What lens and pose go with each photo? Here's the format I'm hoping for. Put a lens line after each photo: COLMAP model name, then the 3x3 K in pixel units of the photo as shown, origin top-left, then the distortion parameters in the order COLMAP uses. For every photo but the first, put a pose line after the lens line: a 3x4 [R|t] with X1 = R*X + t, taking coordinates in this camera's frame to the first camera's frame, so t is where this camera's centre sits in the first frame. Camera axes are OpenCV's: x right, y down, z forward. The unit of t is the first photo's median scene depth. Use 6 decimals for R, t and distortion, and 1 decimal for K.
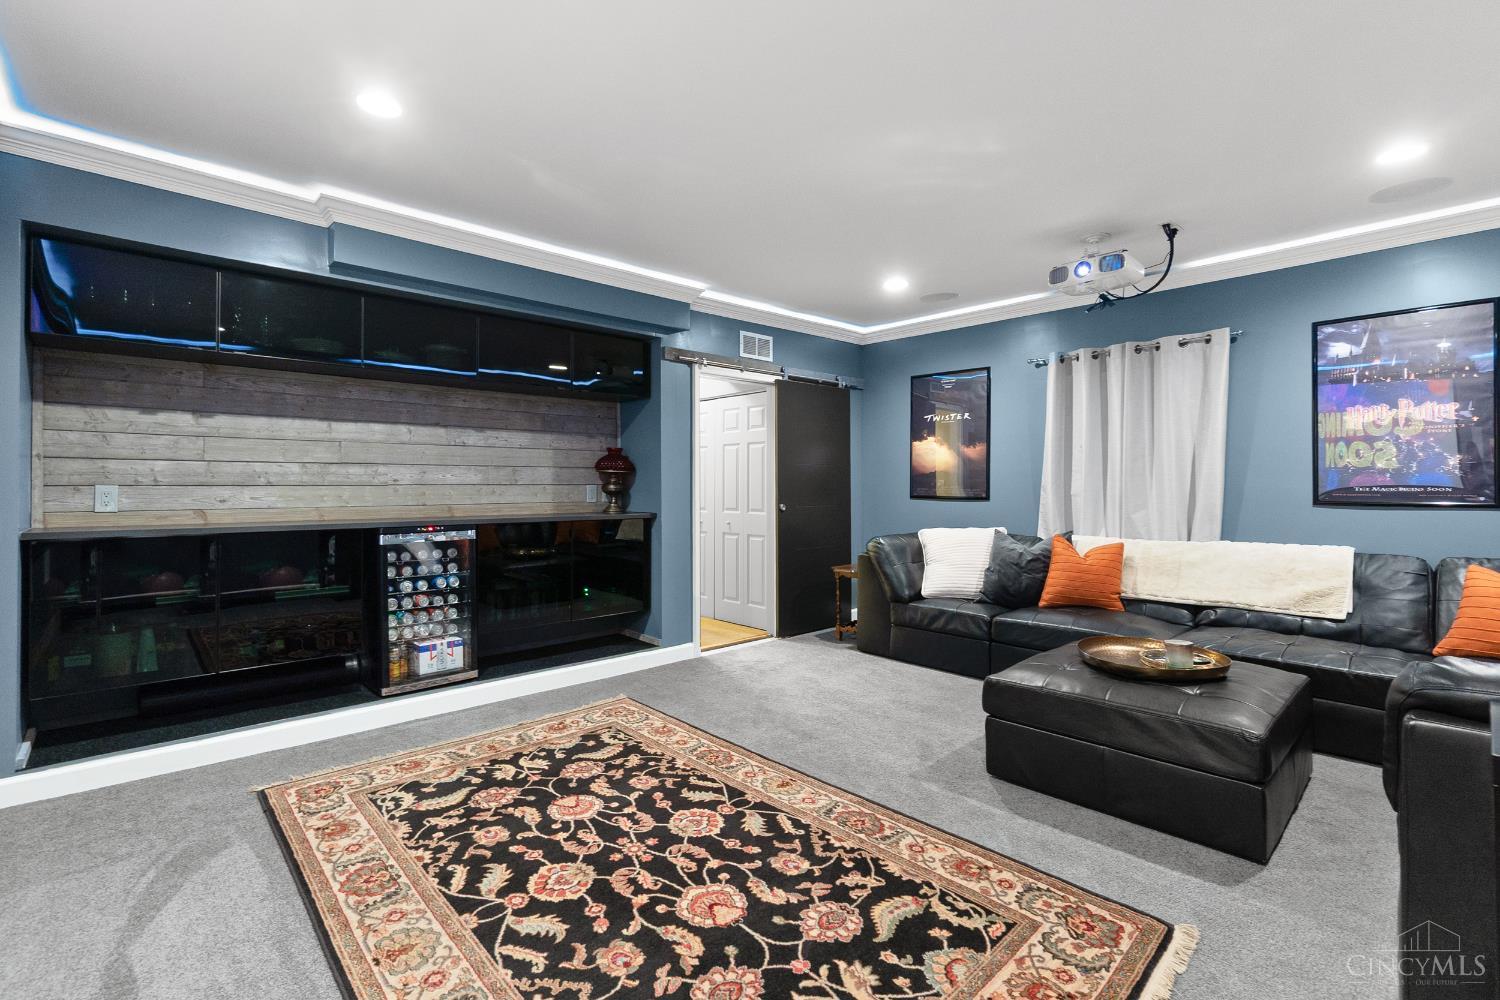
lens RADIAL K [[664.5, 0, 722.3], [0, 664.5, 461.5], [0, 0, 1]] dist [-0.002733, -0.000067]
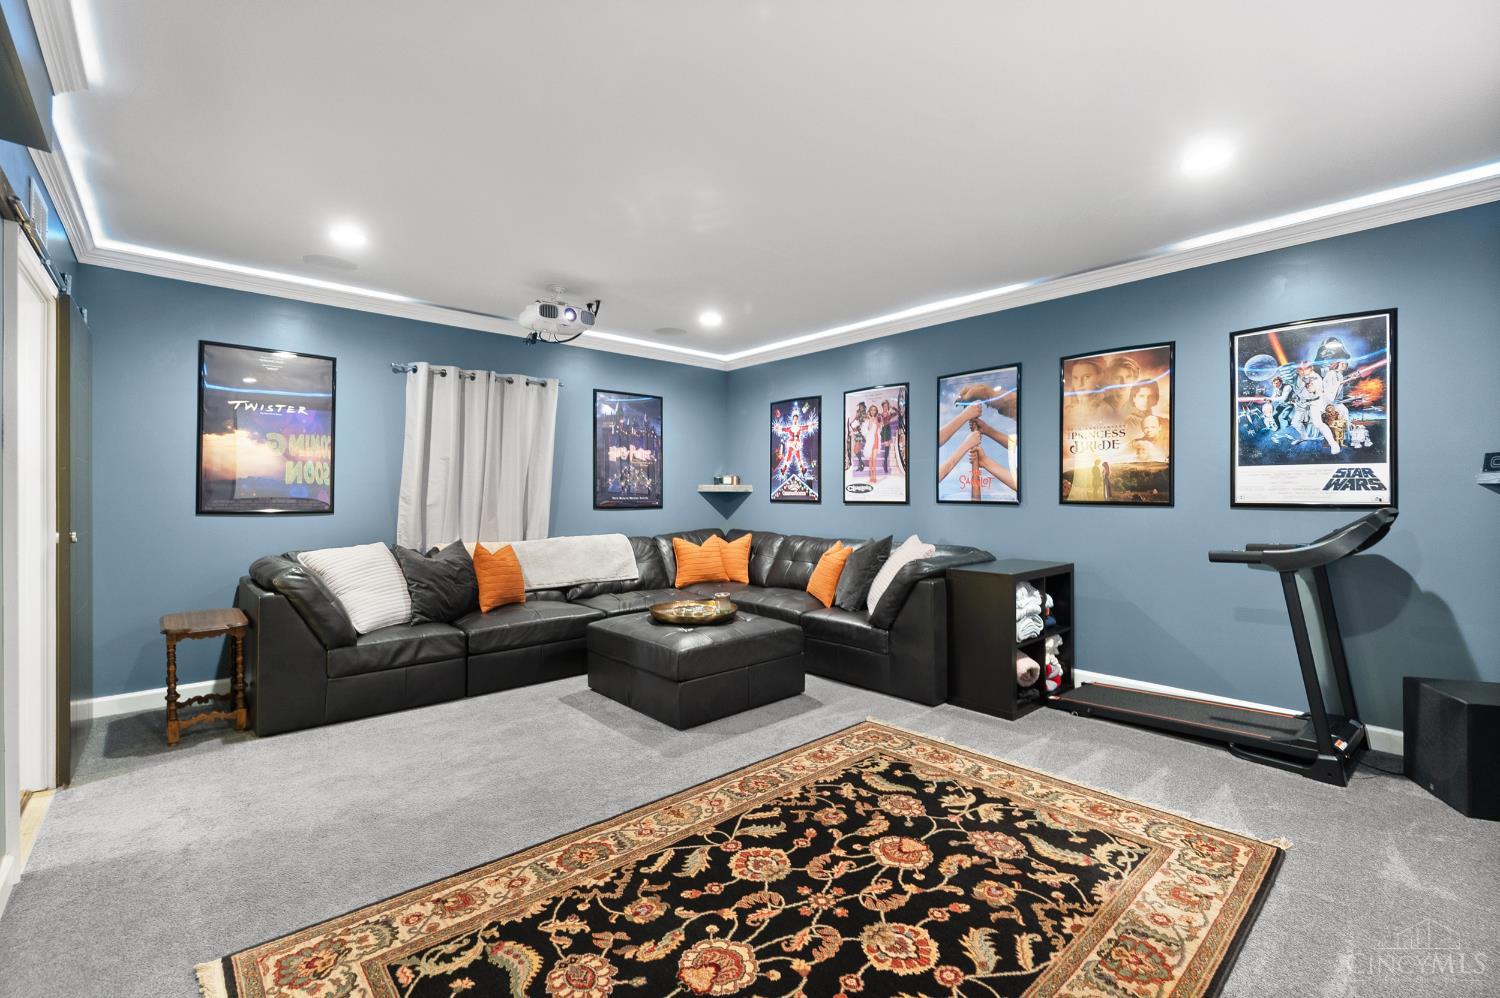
lens RADIAL K [[650.7, 0, 738.1], [0, 650.7, 491.0], [0, 0, 1]] dist [-0.005014, 0.000326]
pose [[0.013102, 0.007746, 0.999884, -0.983853], [-0.033536, 0.999411, -0.007302, 0.041444], [-0.999352, -0.033436, 0.013354, 1.088833]]
